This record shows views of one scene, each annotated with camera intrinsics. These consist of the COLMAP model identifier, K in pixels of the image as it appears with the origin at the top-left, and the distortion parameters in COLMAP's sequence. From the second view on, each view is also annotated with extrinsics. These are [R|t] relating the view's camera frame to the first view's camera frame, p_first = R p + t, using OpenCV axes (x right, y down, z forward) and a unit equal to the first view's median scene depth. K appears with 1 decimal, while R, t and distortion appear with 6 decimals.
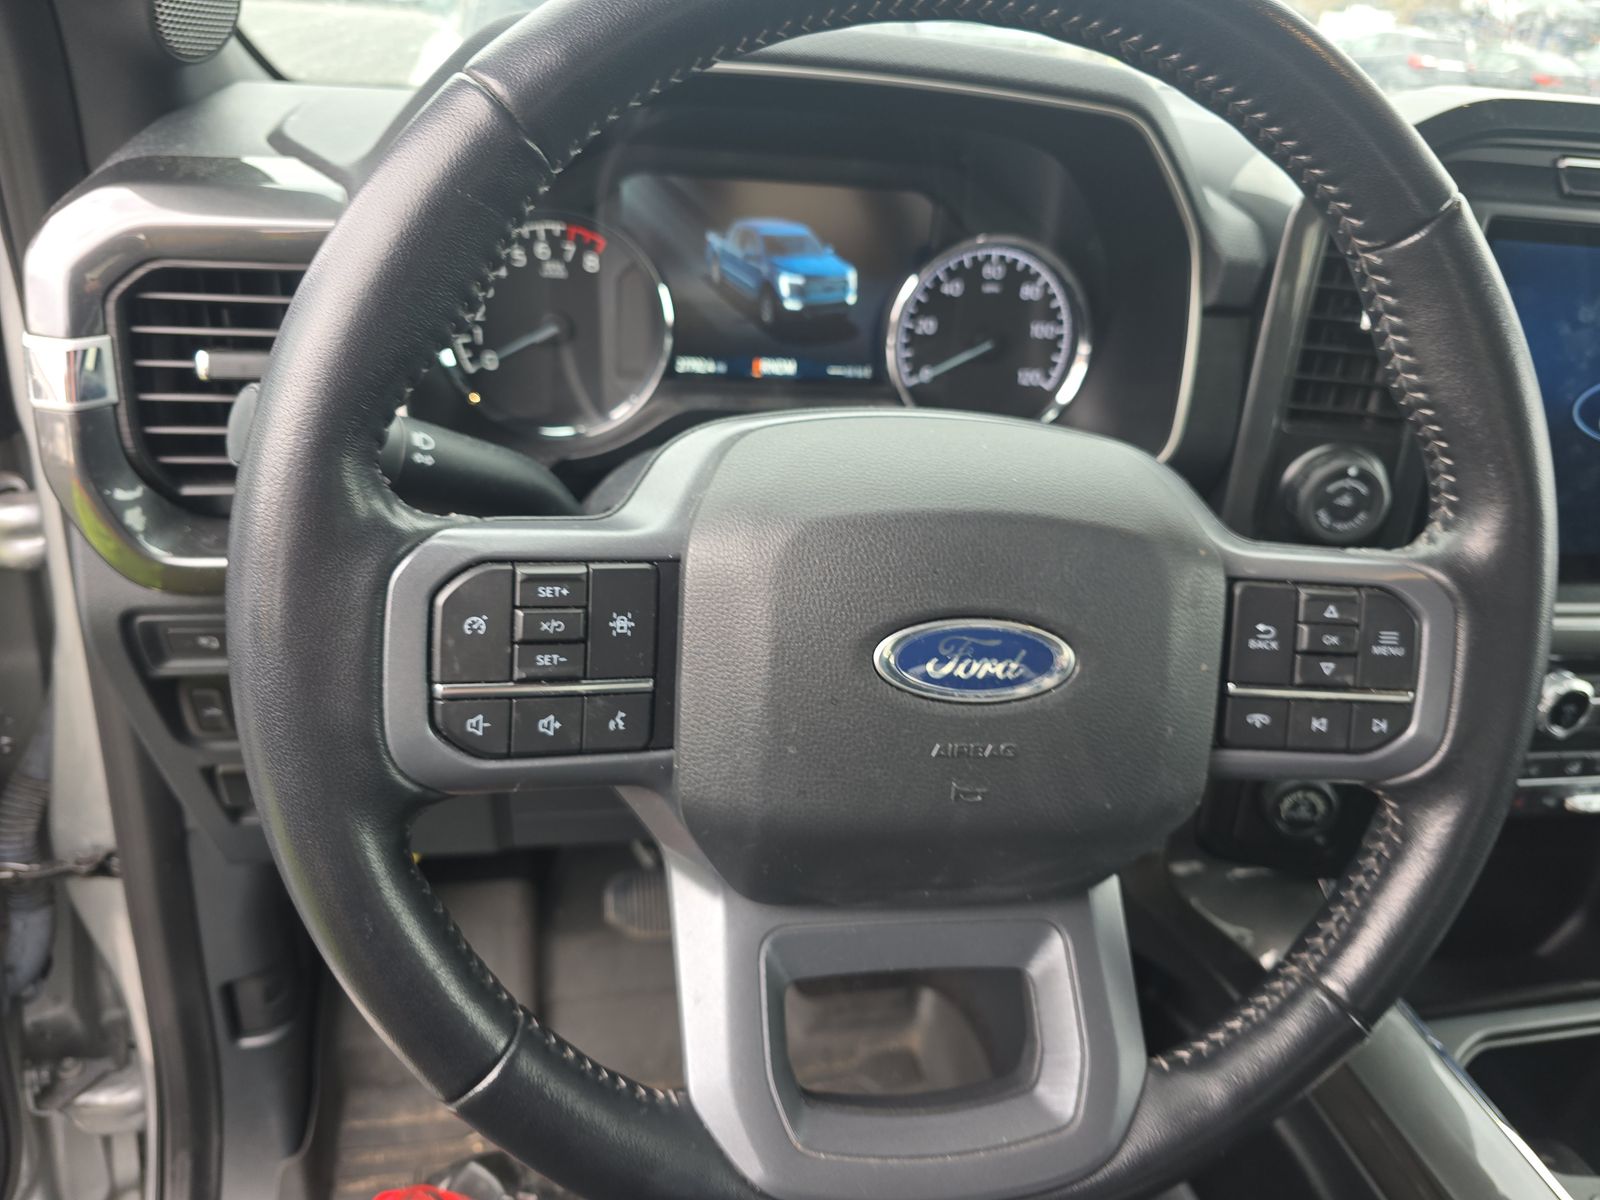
lens RADIAL K [[1092.6, 0, 800.0], [0, 1092.6, 600.0], [0, 0, 1]] dist [0.015612, -0.049921]
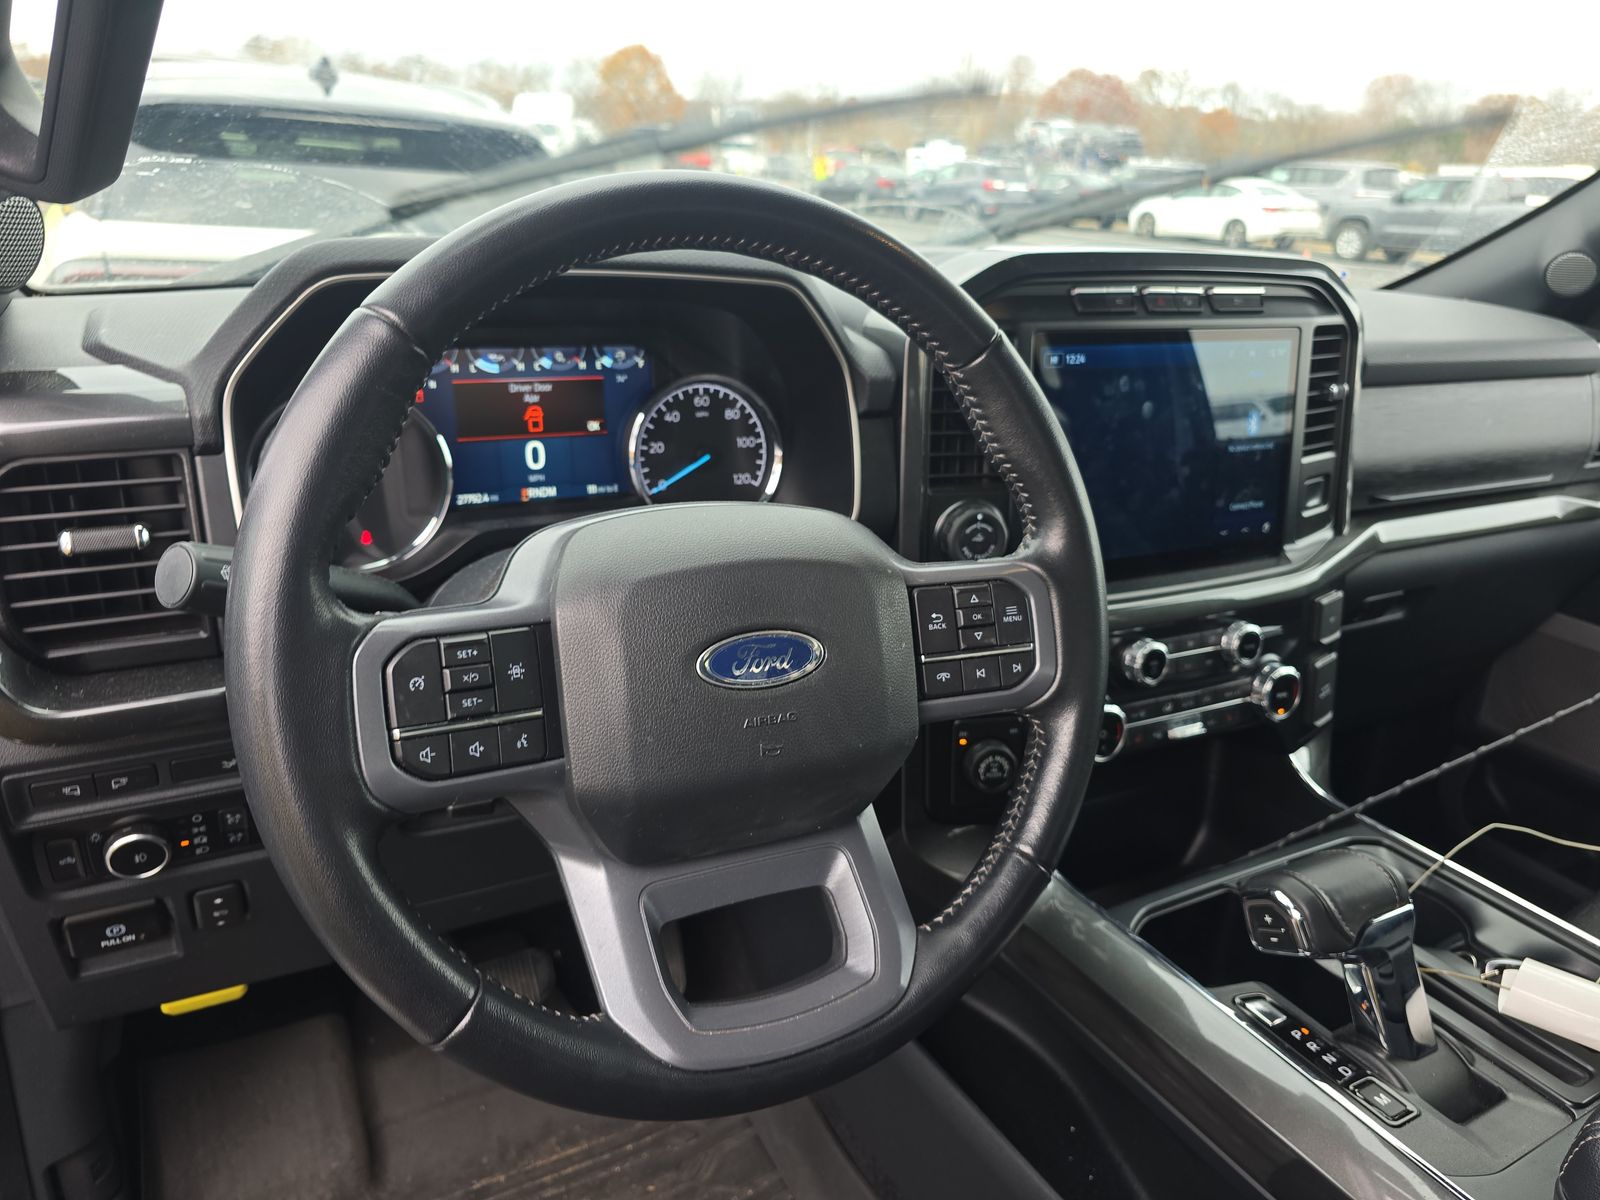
lens RADIAL K [[1092.6, 0, 800.0], [0, 1092.6, 600.0], [0, 0, 1]] dist [0.015612, -0.049921]
pose [[0.951893, -0.140806, 0.272163, -0.156258], [0.169107, 0.982065, -0.083375, 0.093677], [-0.255542, 0.125389, 0.958632, -0.386980]]
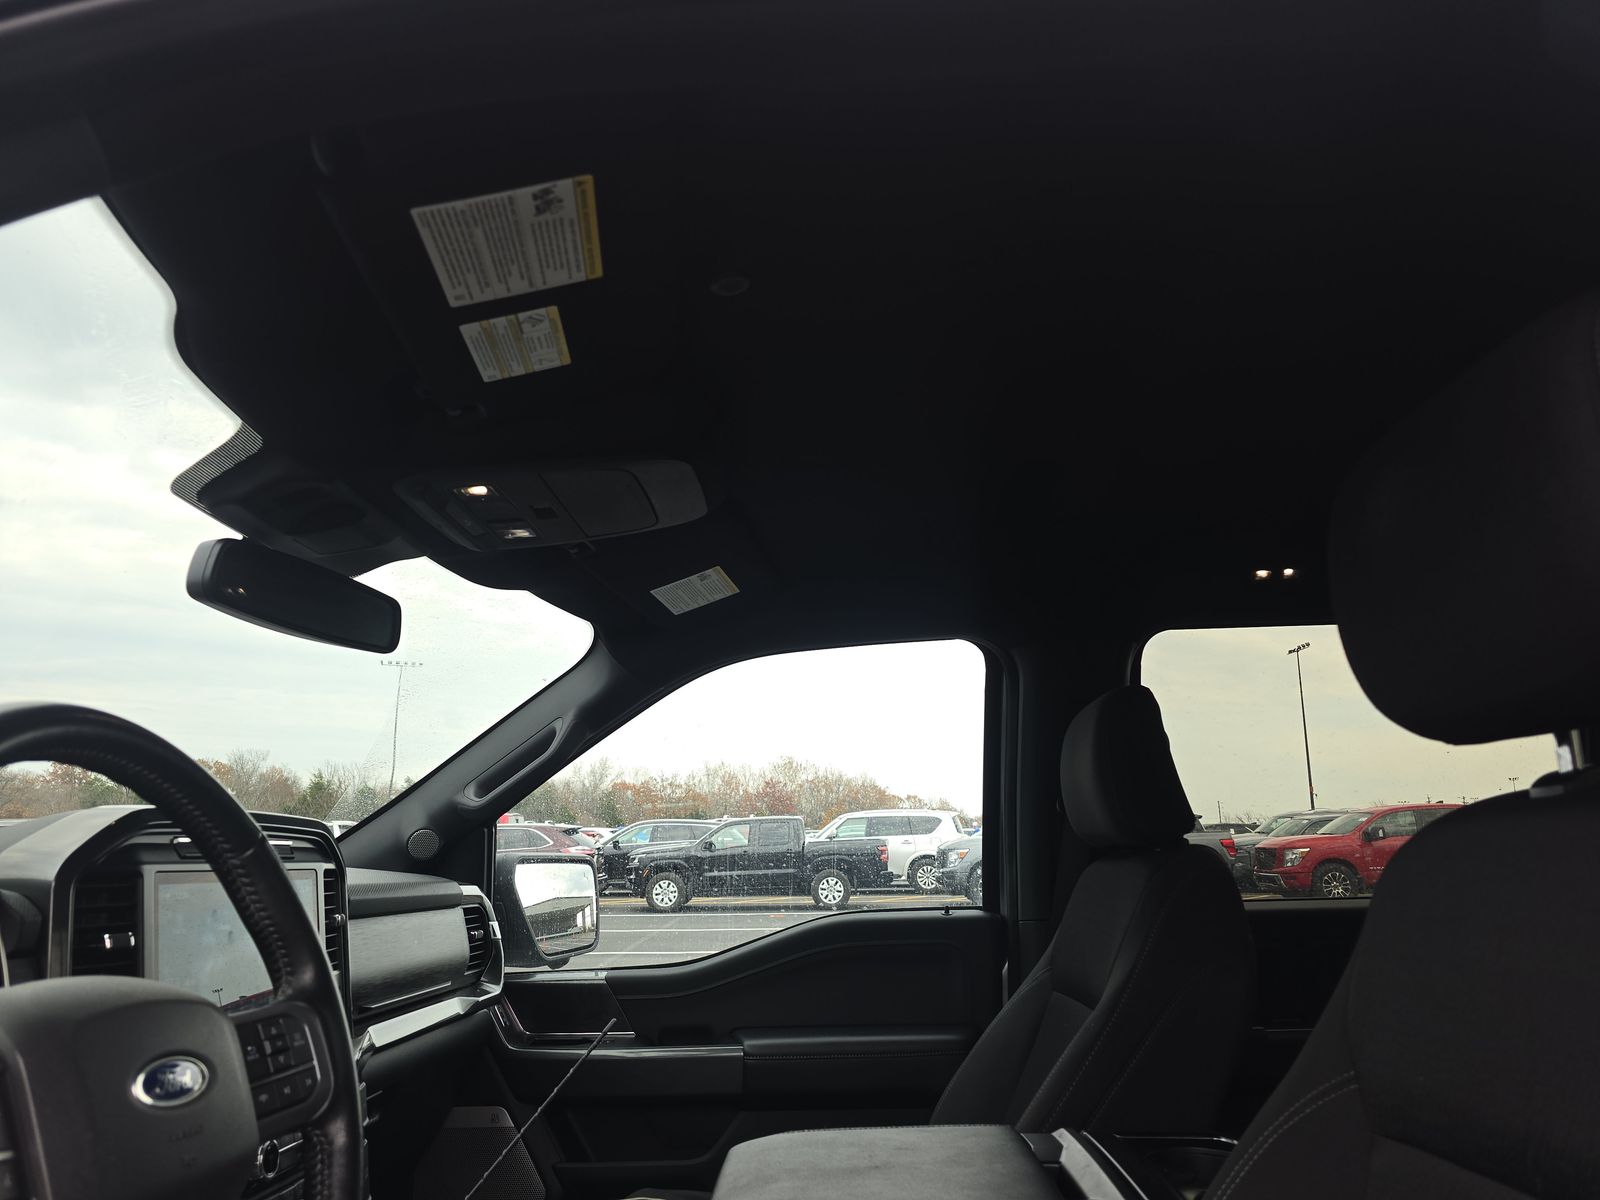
lens RADIAL K [[1092.6, 0, 800.0], [0, 1092.6, 600.0], [0, 0, 1]] dist [0.015612, -0.049921]
pose [[0.210494, 0.154249, 0.965349, -1.240143], [0.483553, 0.841786, -0.239944, 0.269611], [-0.849628, 0.517305, 0.102604, -0.372540]]
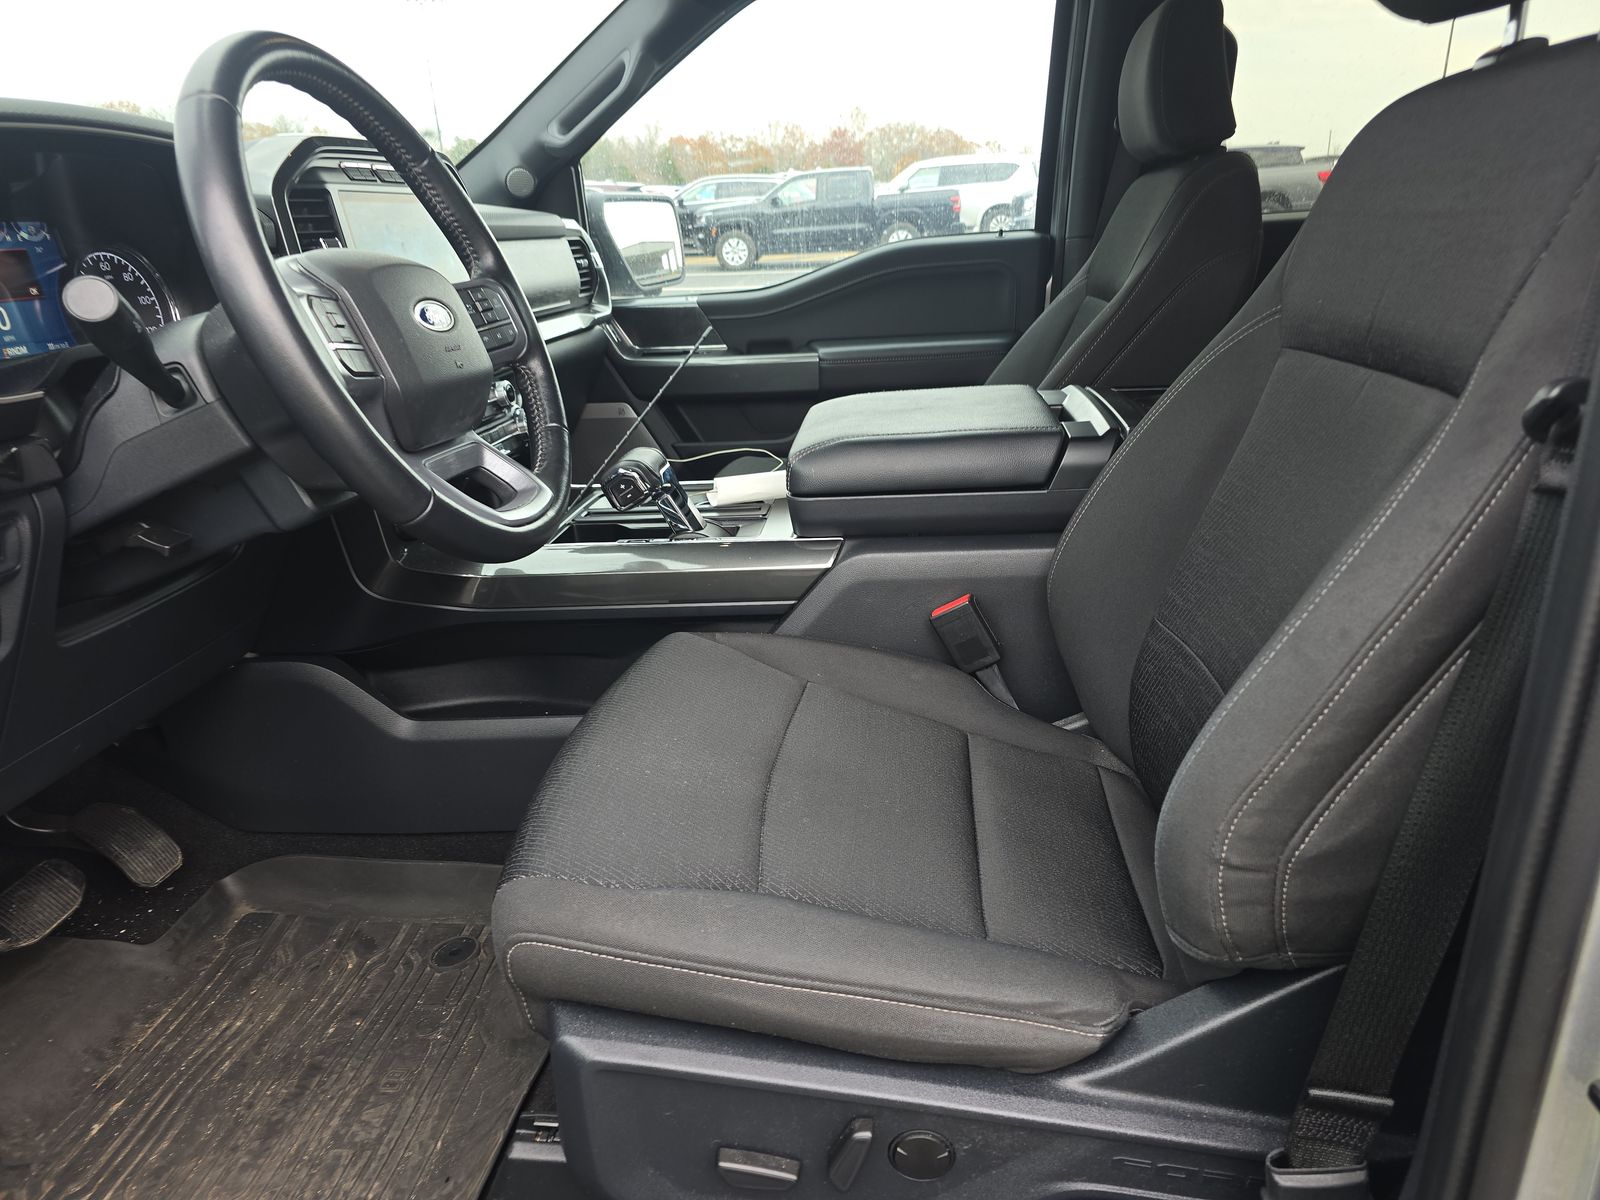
lens RADIAL K [[1107.7, 0, 800.0], [0, 1107.7, 600.0], [0, 0, 1]] dist [0.064912, -0.056273]
pose [[0.266103, -0.384345, 0.884007, -1.918082], [0.506242, 0.836144, 0.211147, 0.432081], [-0.820310, 0.391334, 0.417072, -0.477241]]
